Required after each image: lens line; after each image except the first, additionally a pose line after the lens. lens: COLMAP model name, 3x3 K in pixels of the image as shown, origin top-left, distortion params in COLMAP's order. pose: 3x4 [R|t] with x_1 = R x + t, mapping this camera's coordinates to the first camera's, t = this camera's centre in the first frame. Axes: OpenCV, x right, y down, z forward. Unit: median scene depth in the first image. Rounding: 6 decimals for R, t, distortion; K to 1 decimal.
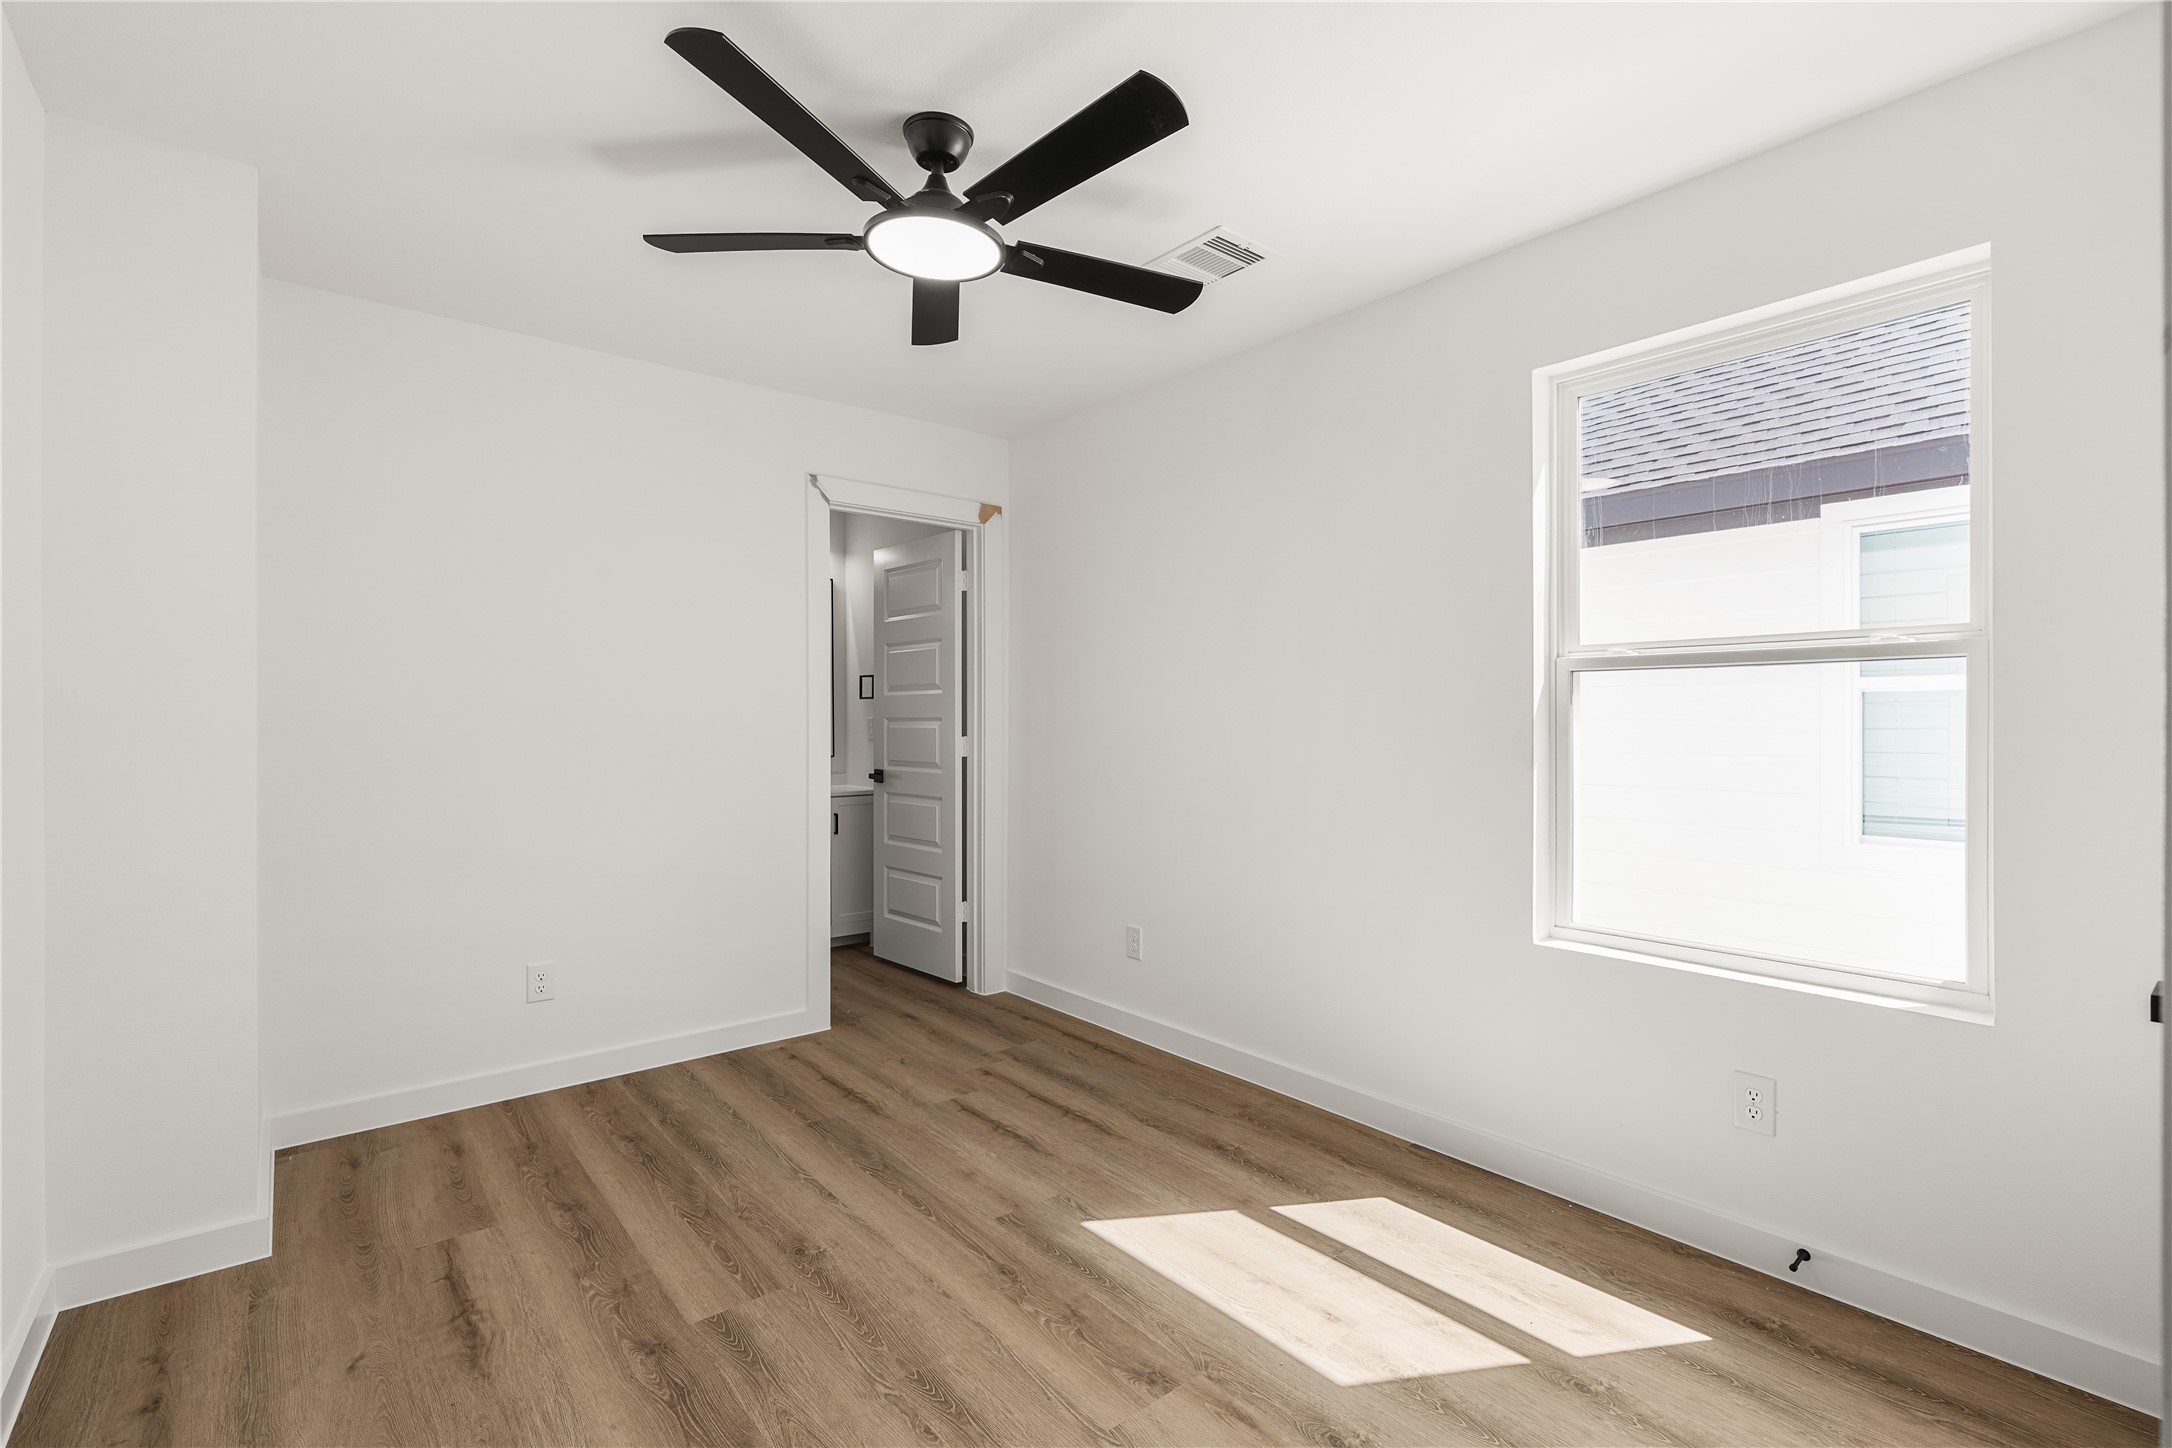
lens RADIAL K [[974.8, 0, 1084.5], [0, 974.8, 720.7], [0, 0, 1]] dist [-0.005806, 0.000425]
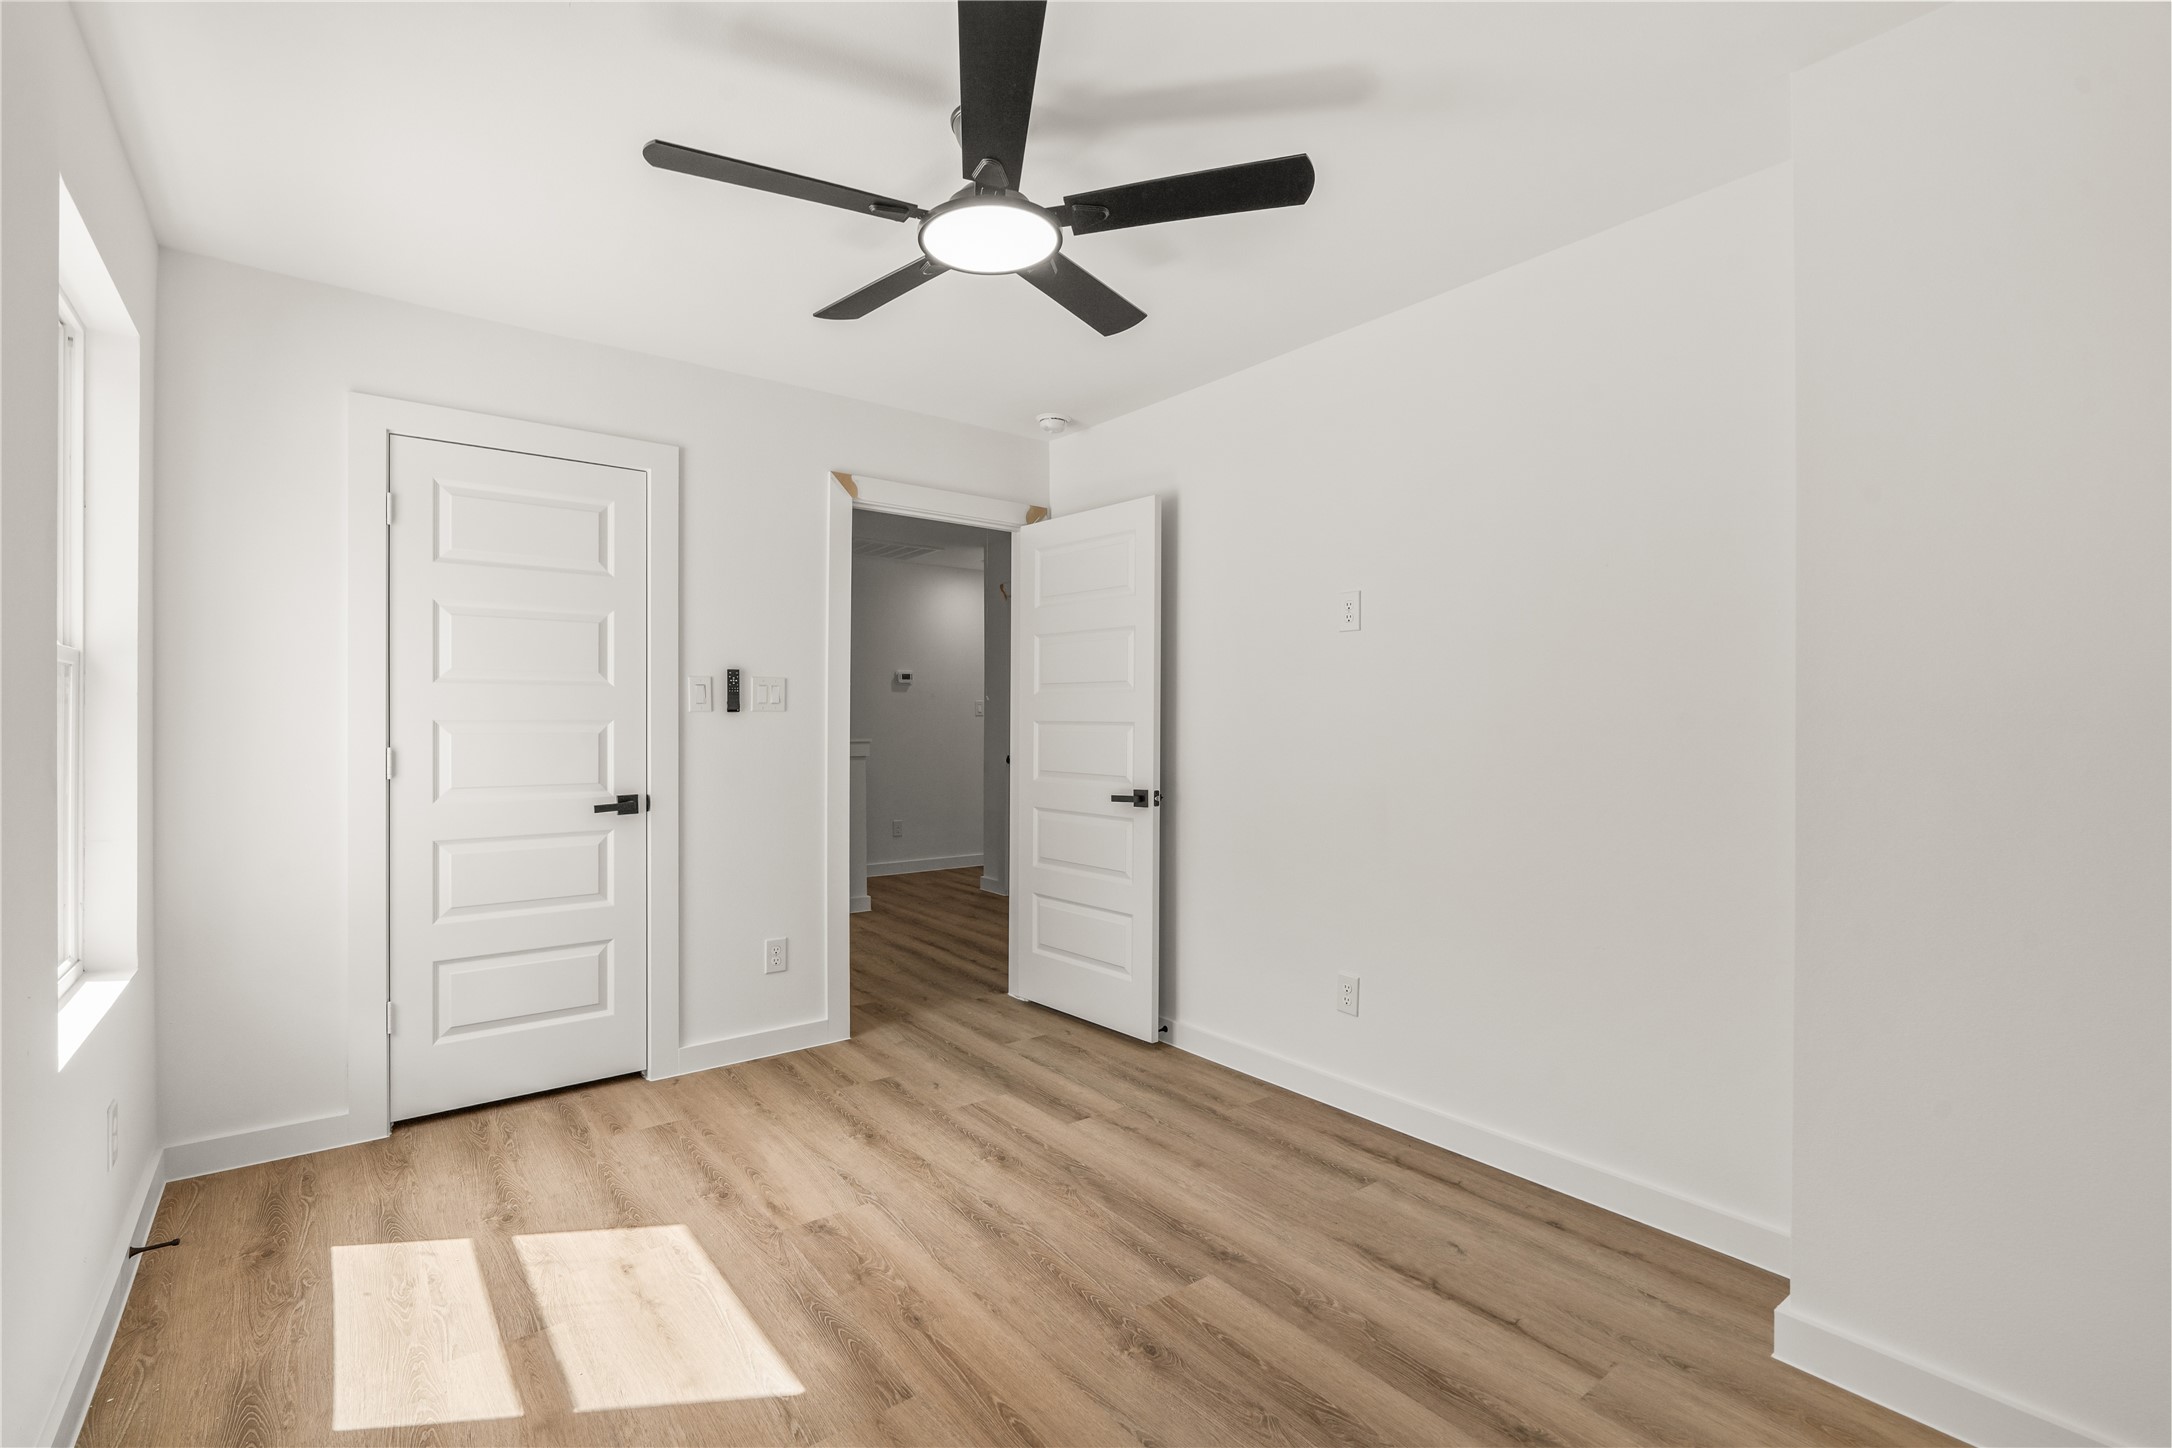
lens RADIAL K [[974.8, 0, 1084.5], [0, 974.8, 720.7], [0, 0, 1]] dist [-0.005806, 0.000425]
pose [[-0.999575, -0.001757, 0.029093, -0.282339], [-0.001793, 0.999998, -0.001234, -0.002318], [-0.029091, -0.001285, -0.999576, 2.016485]]
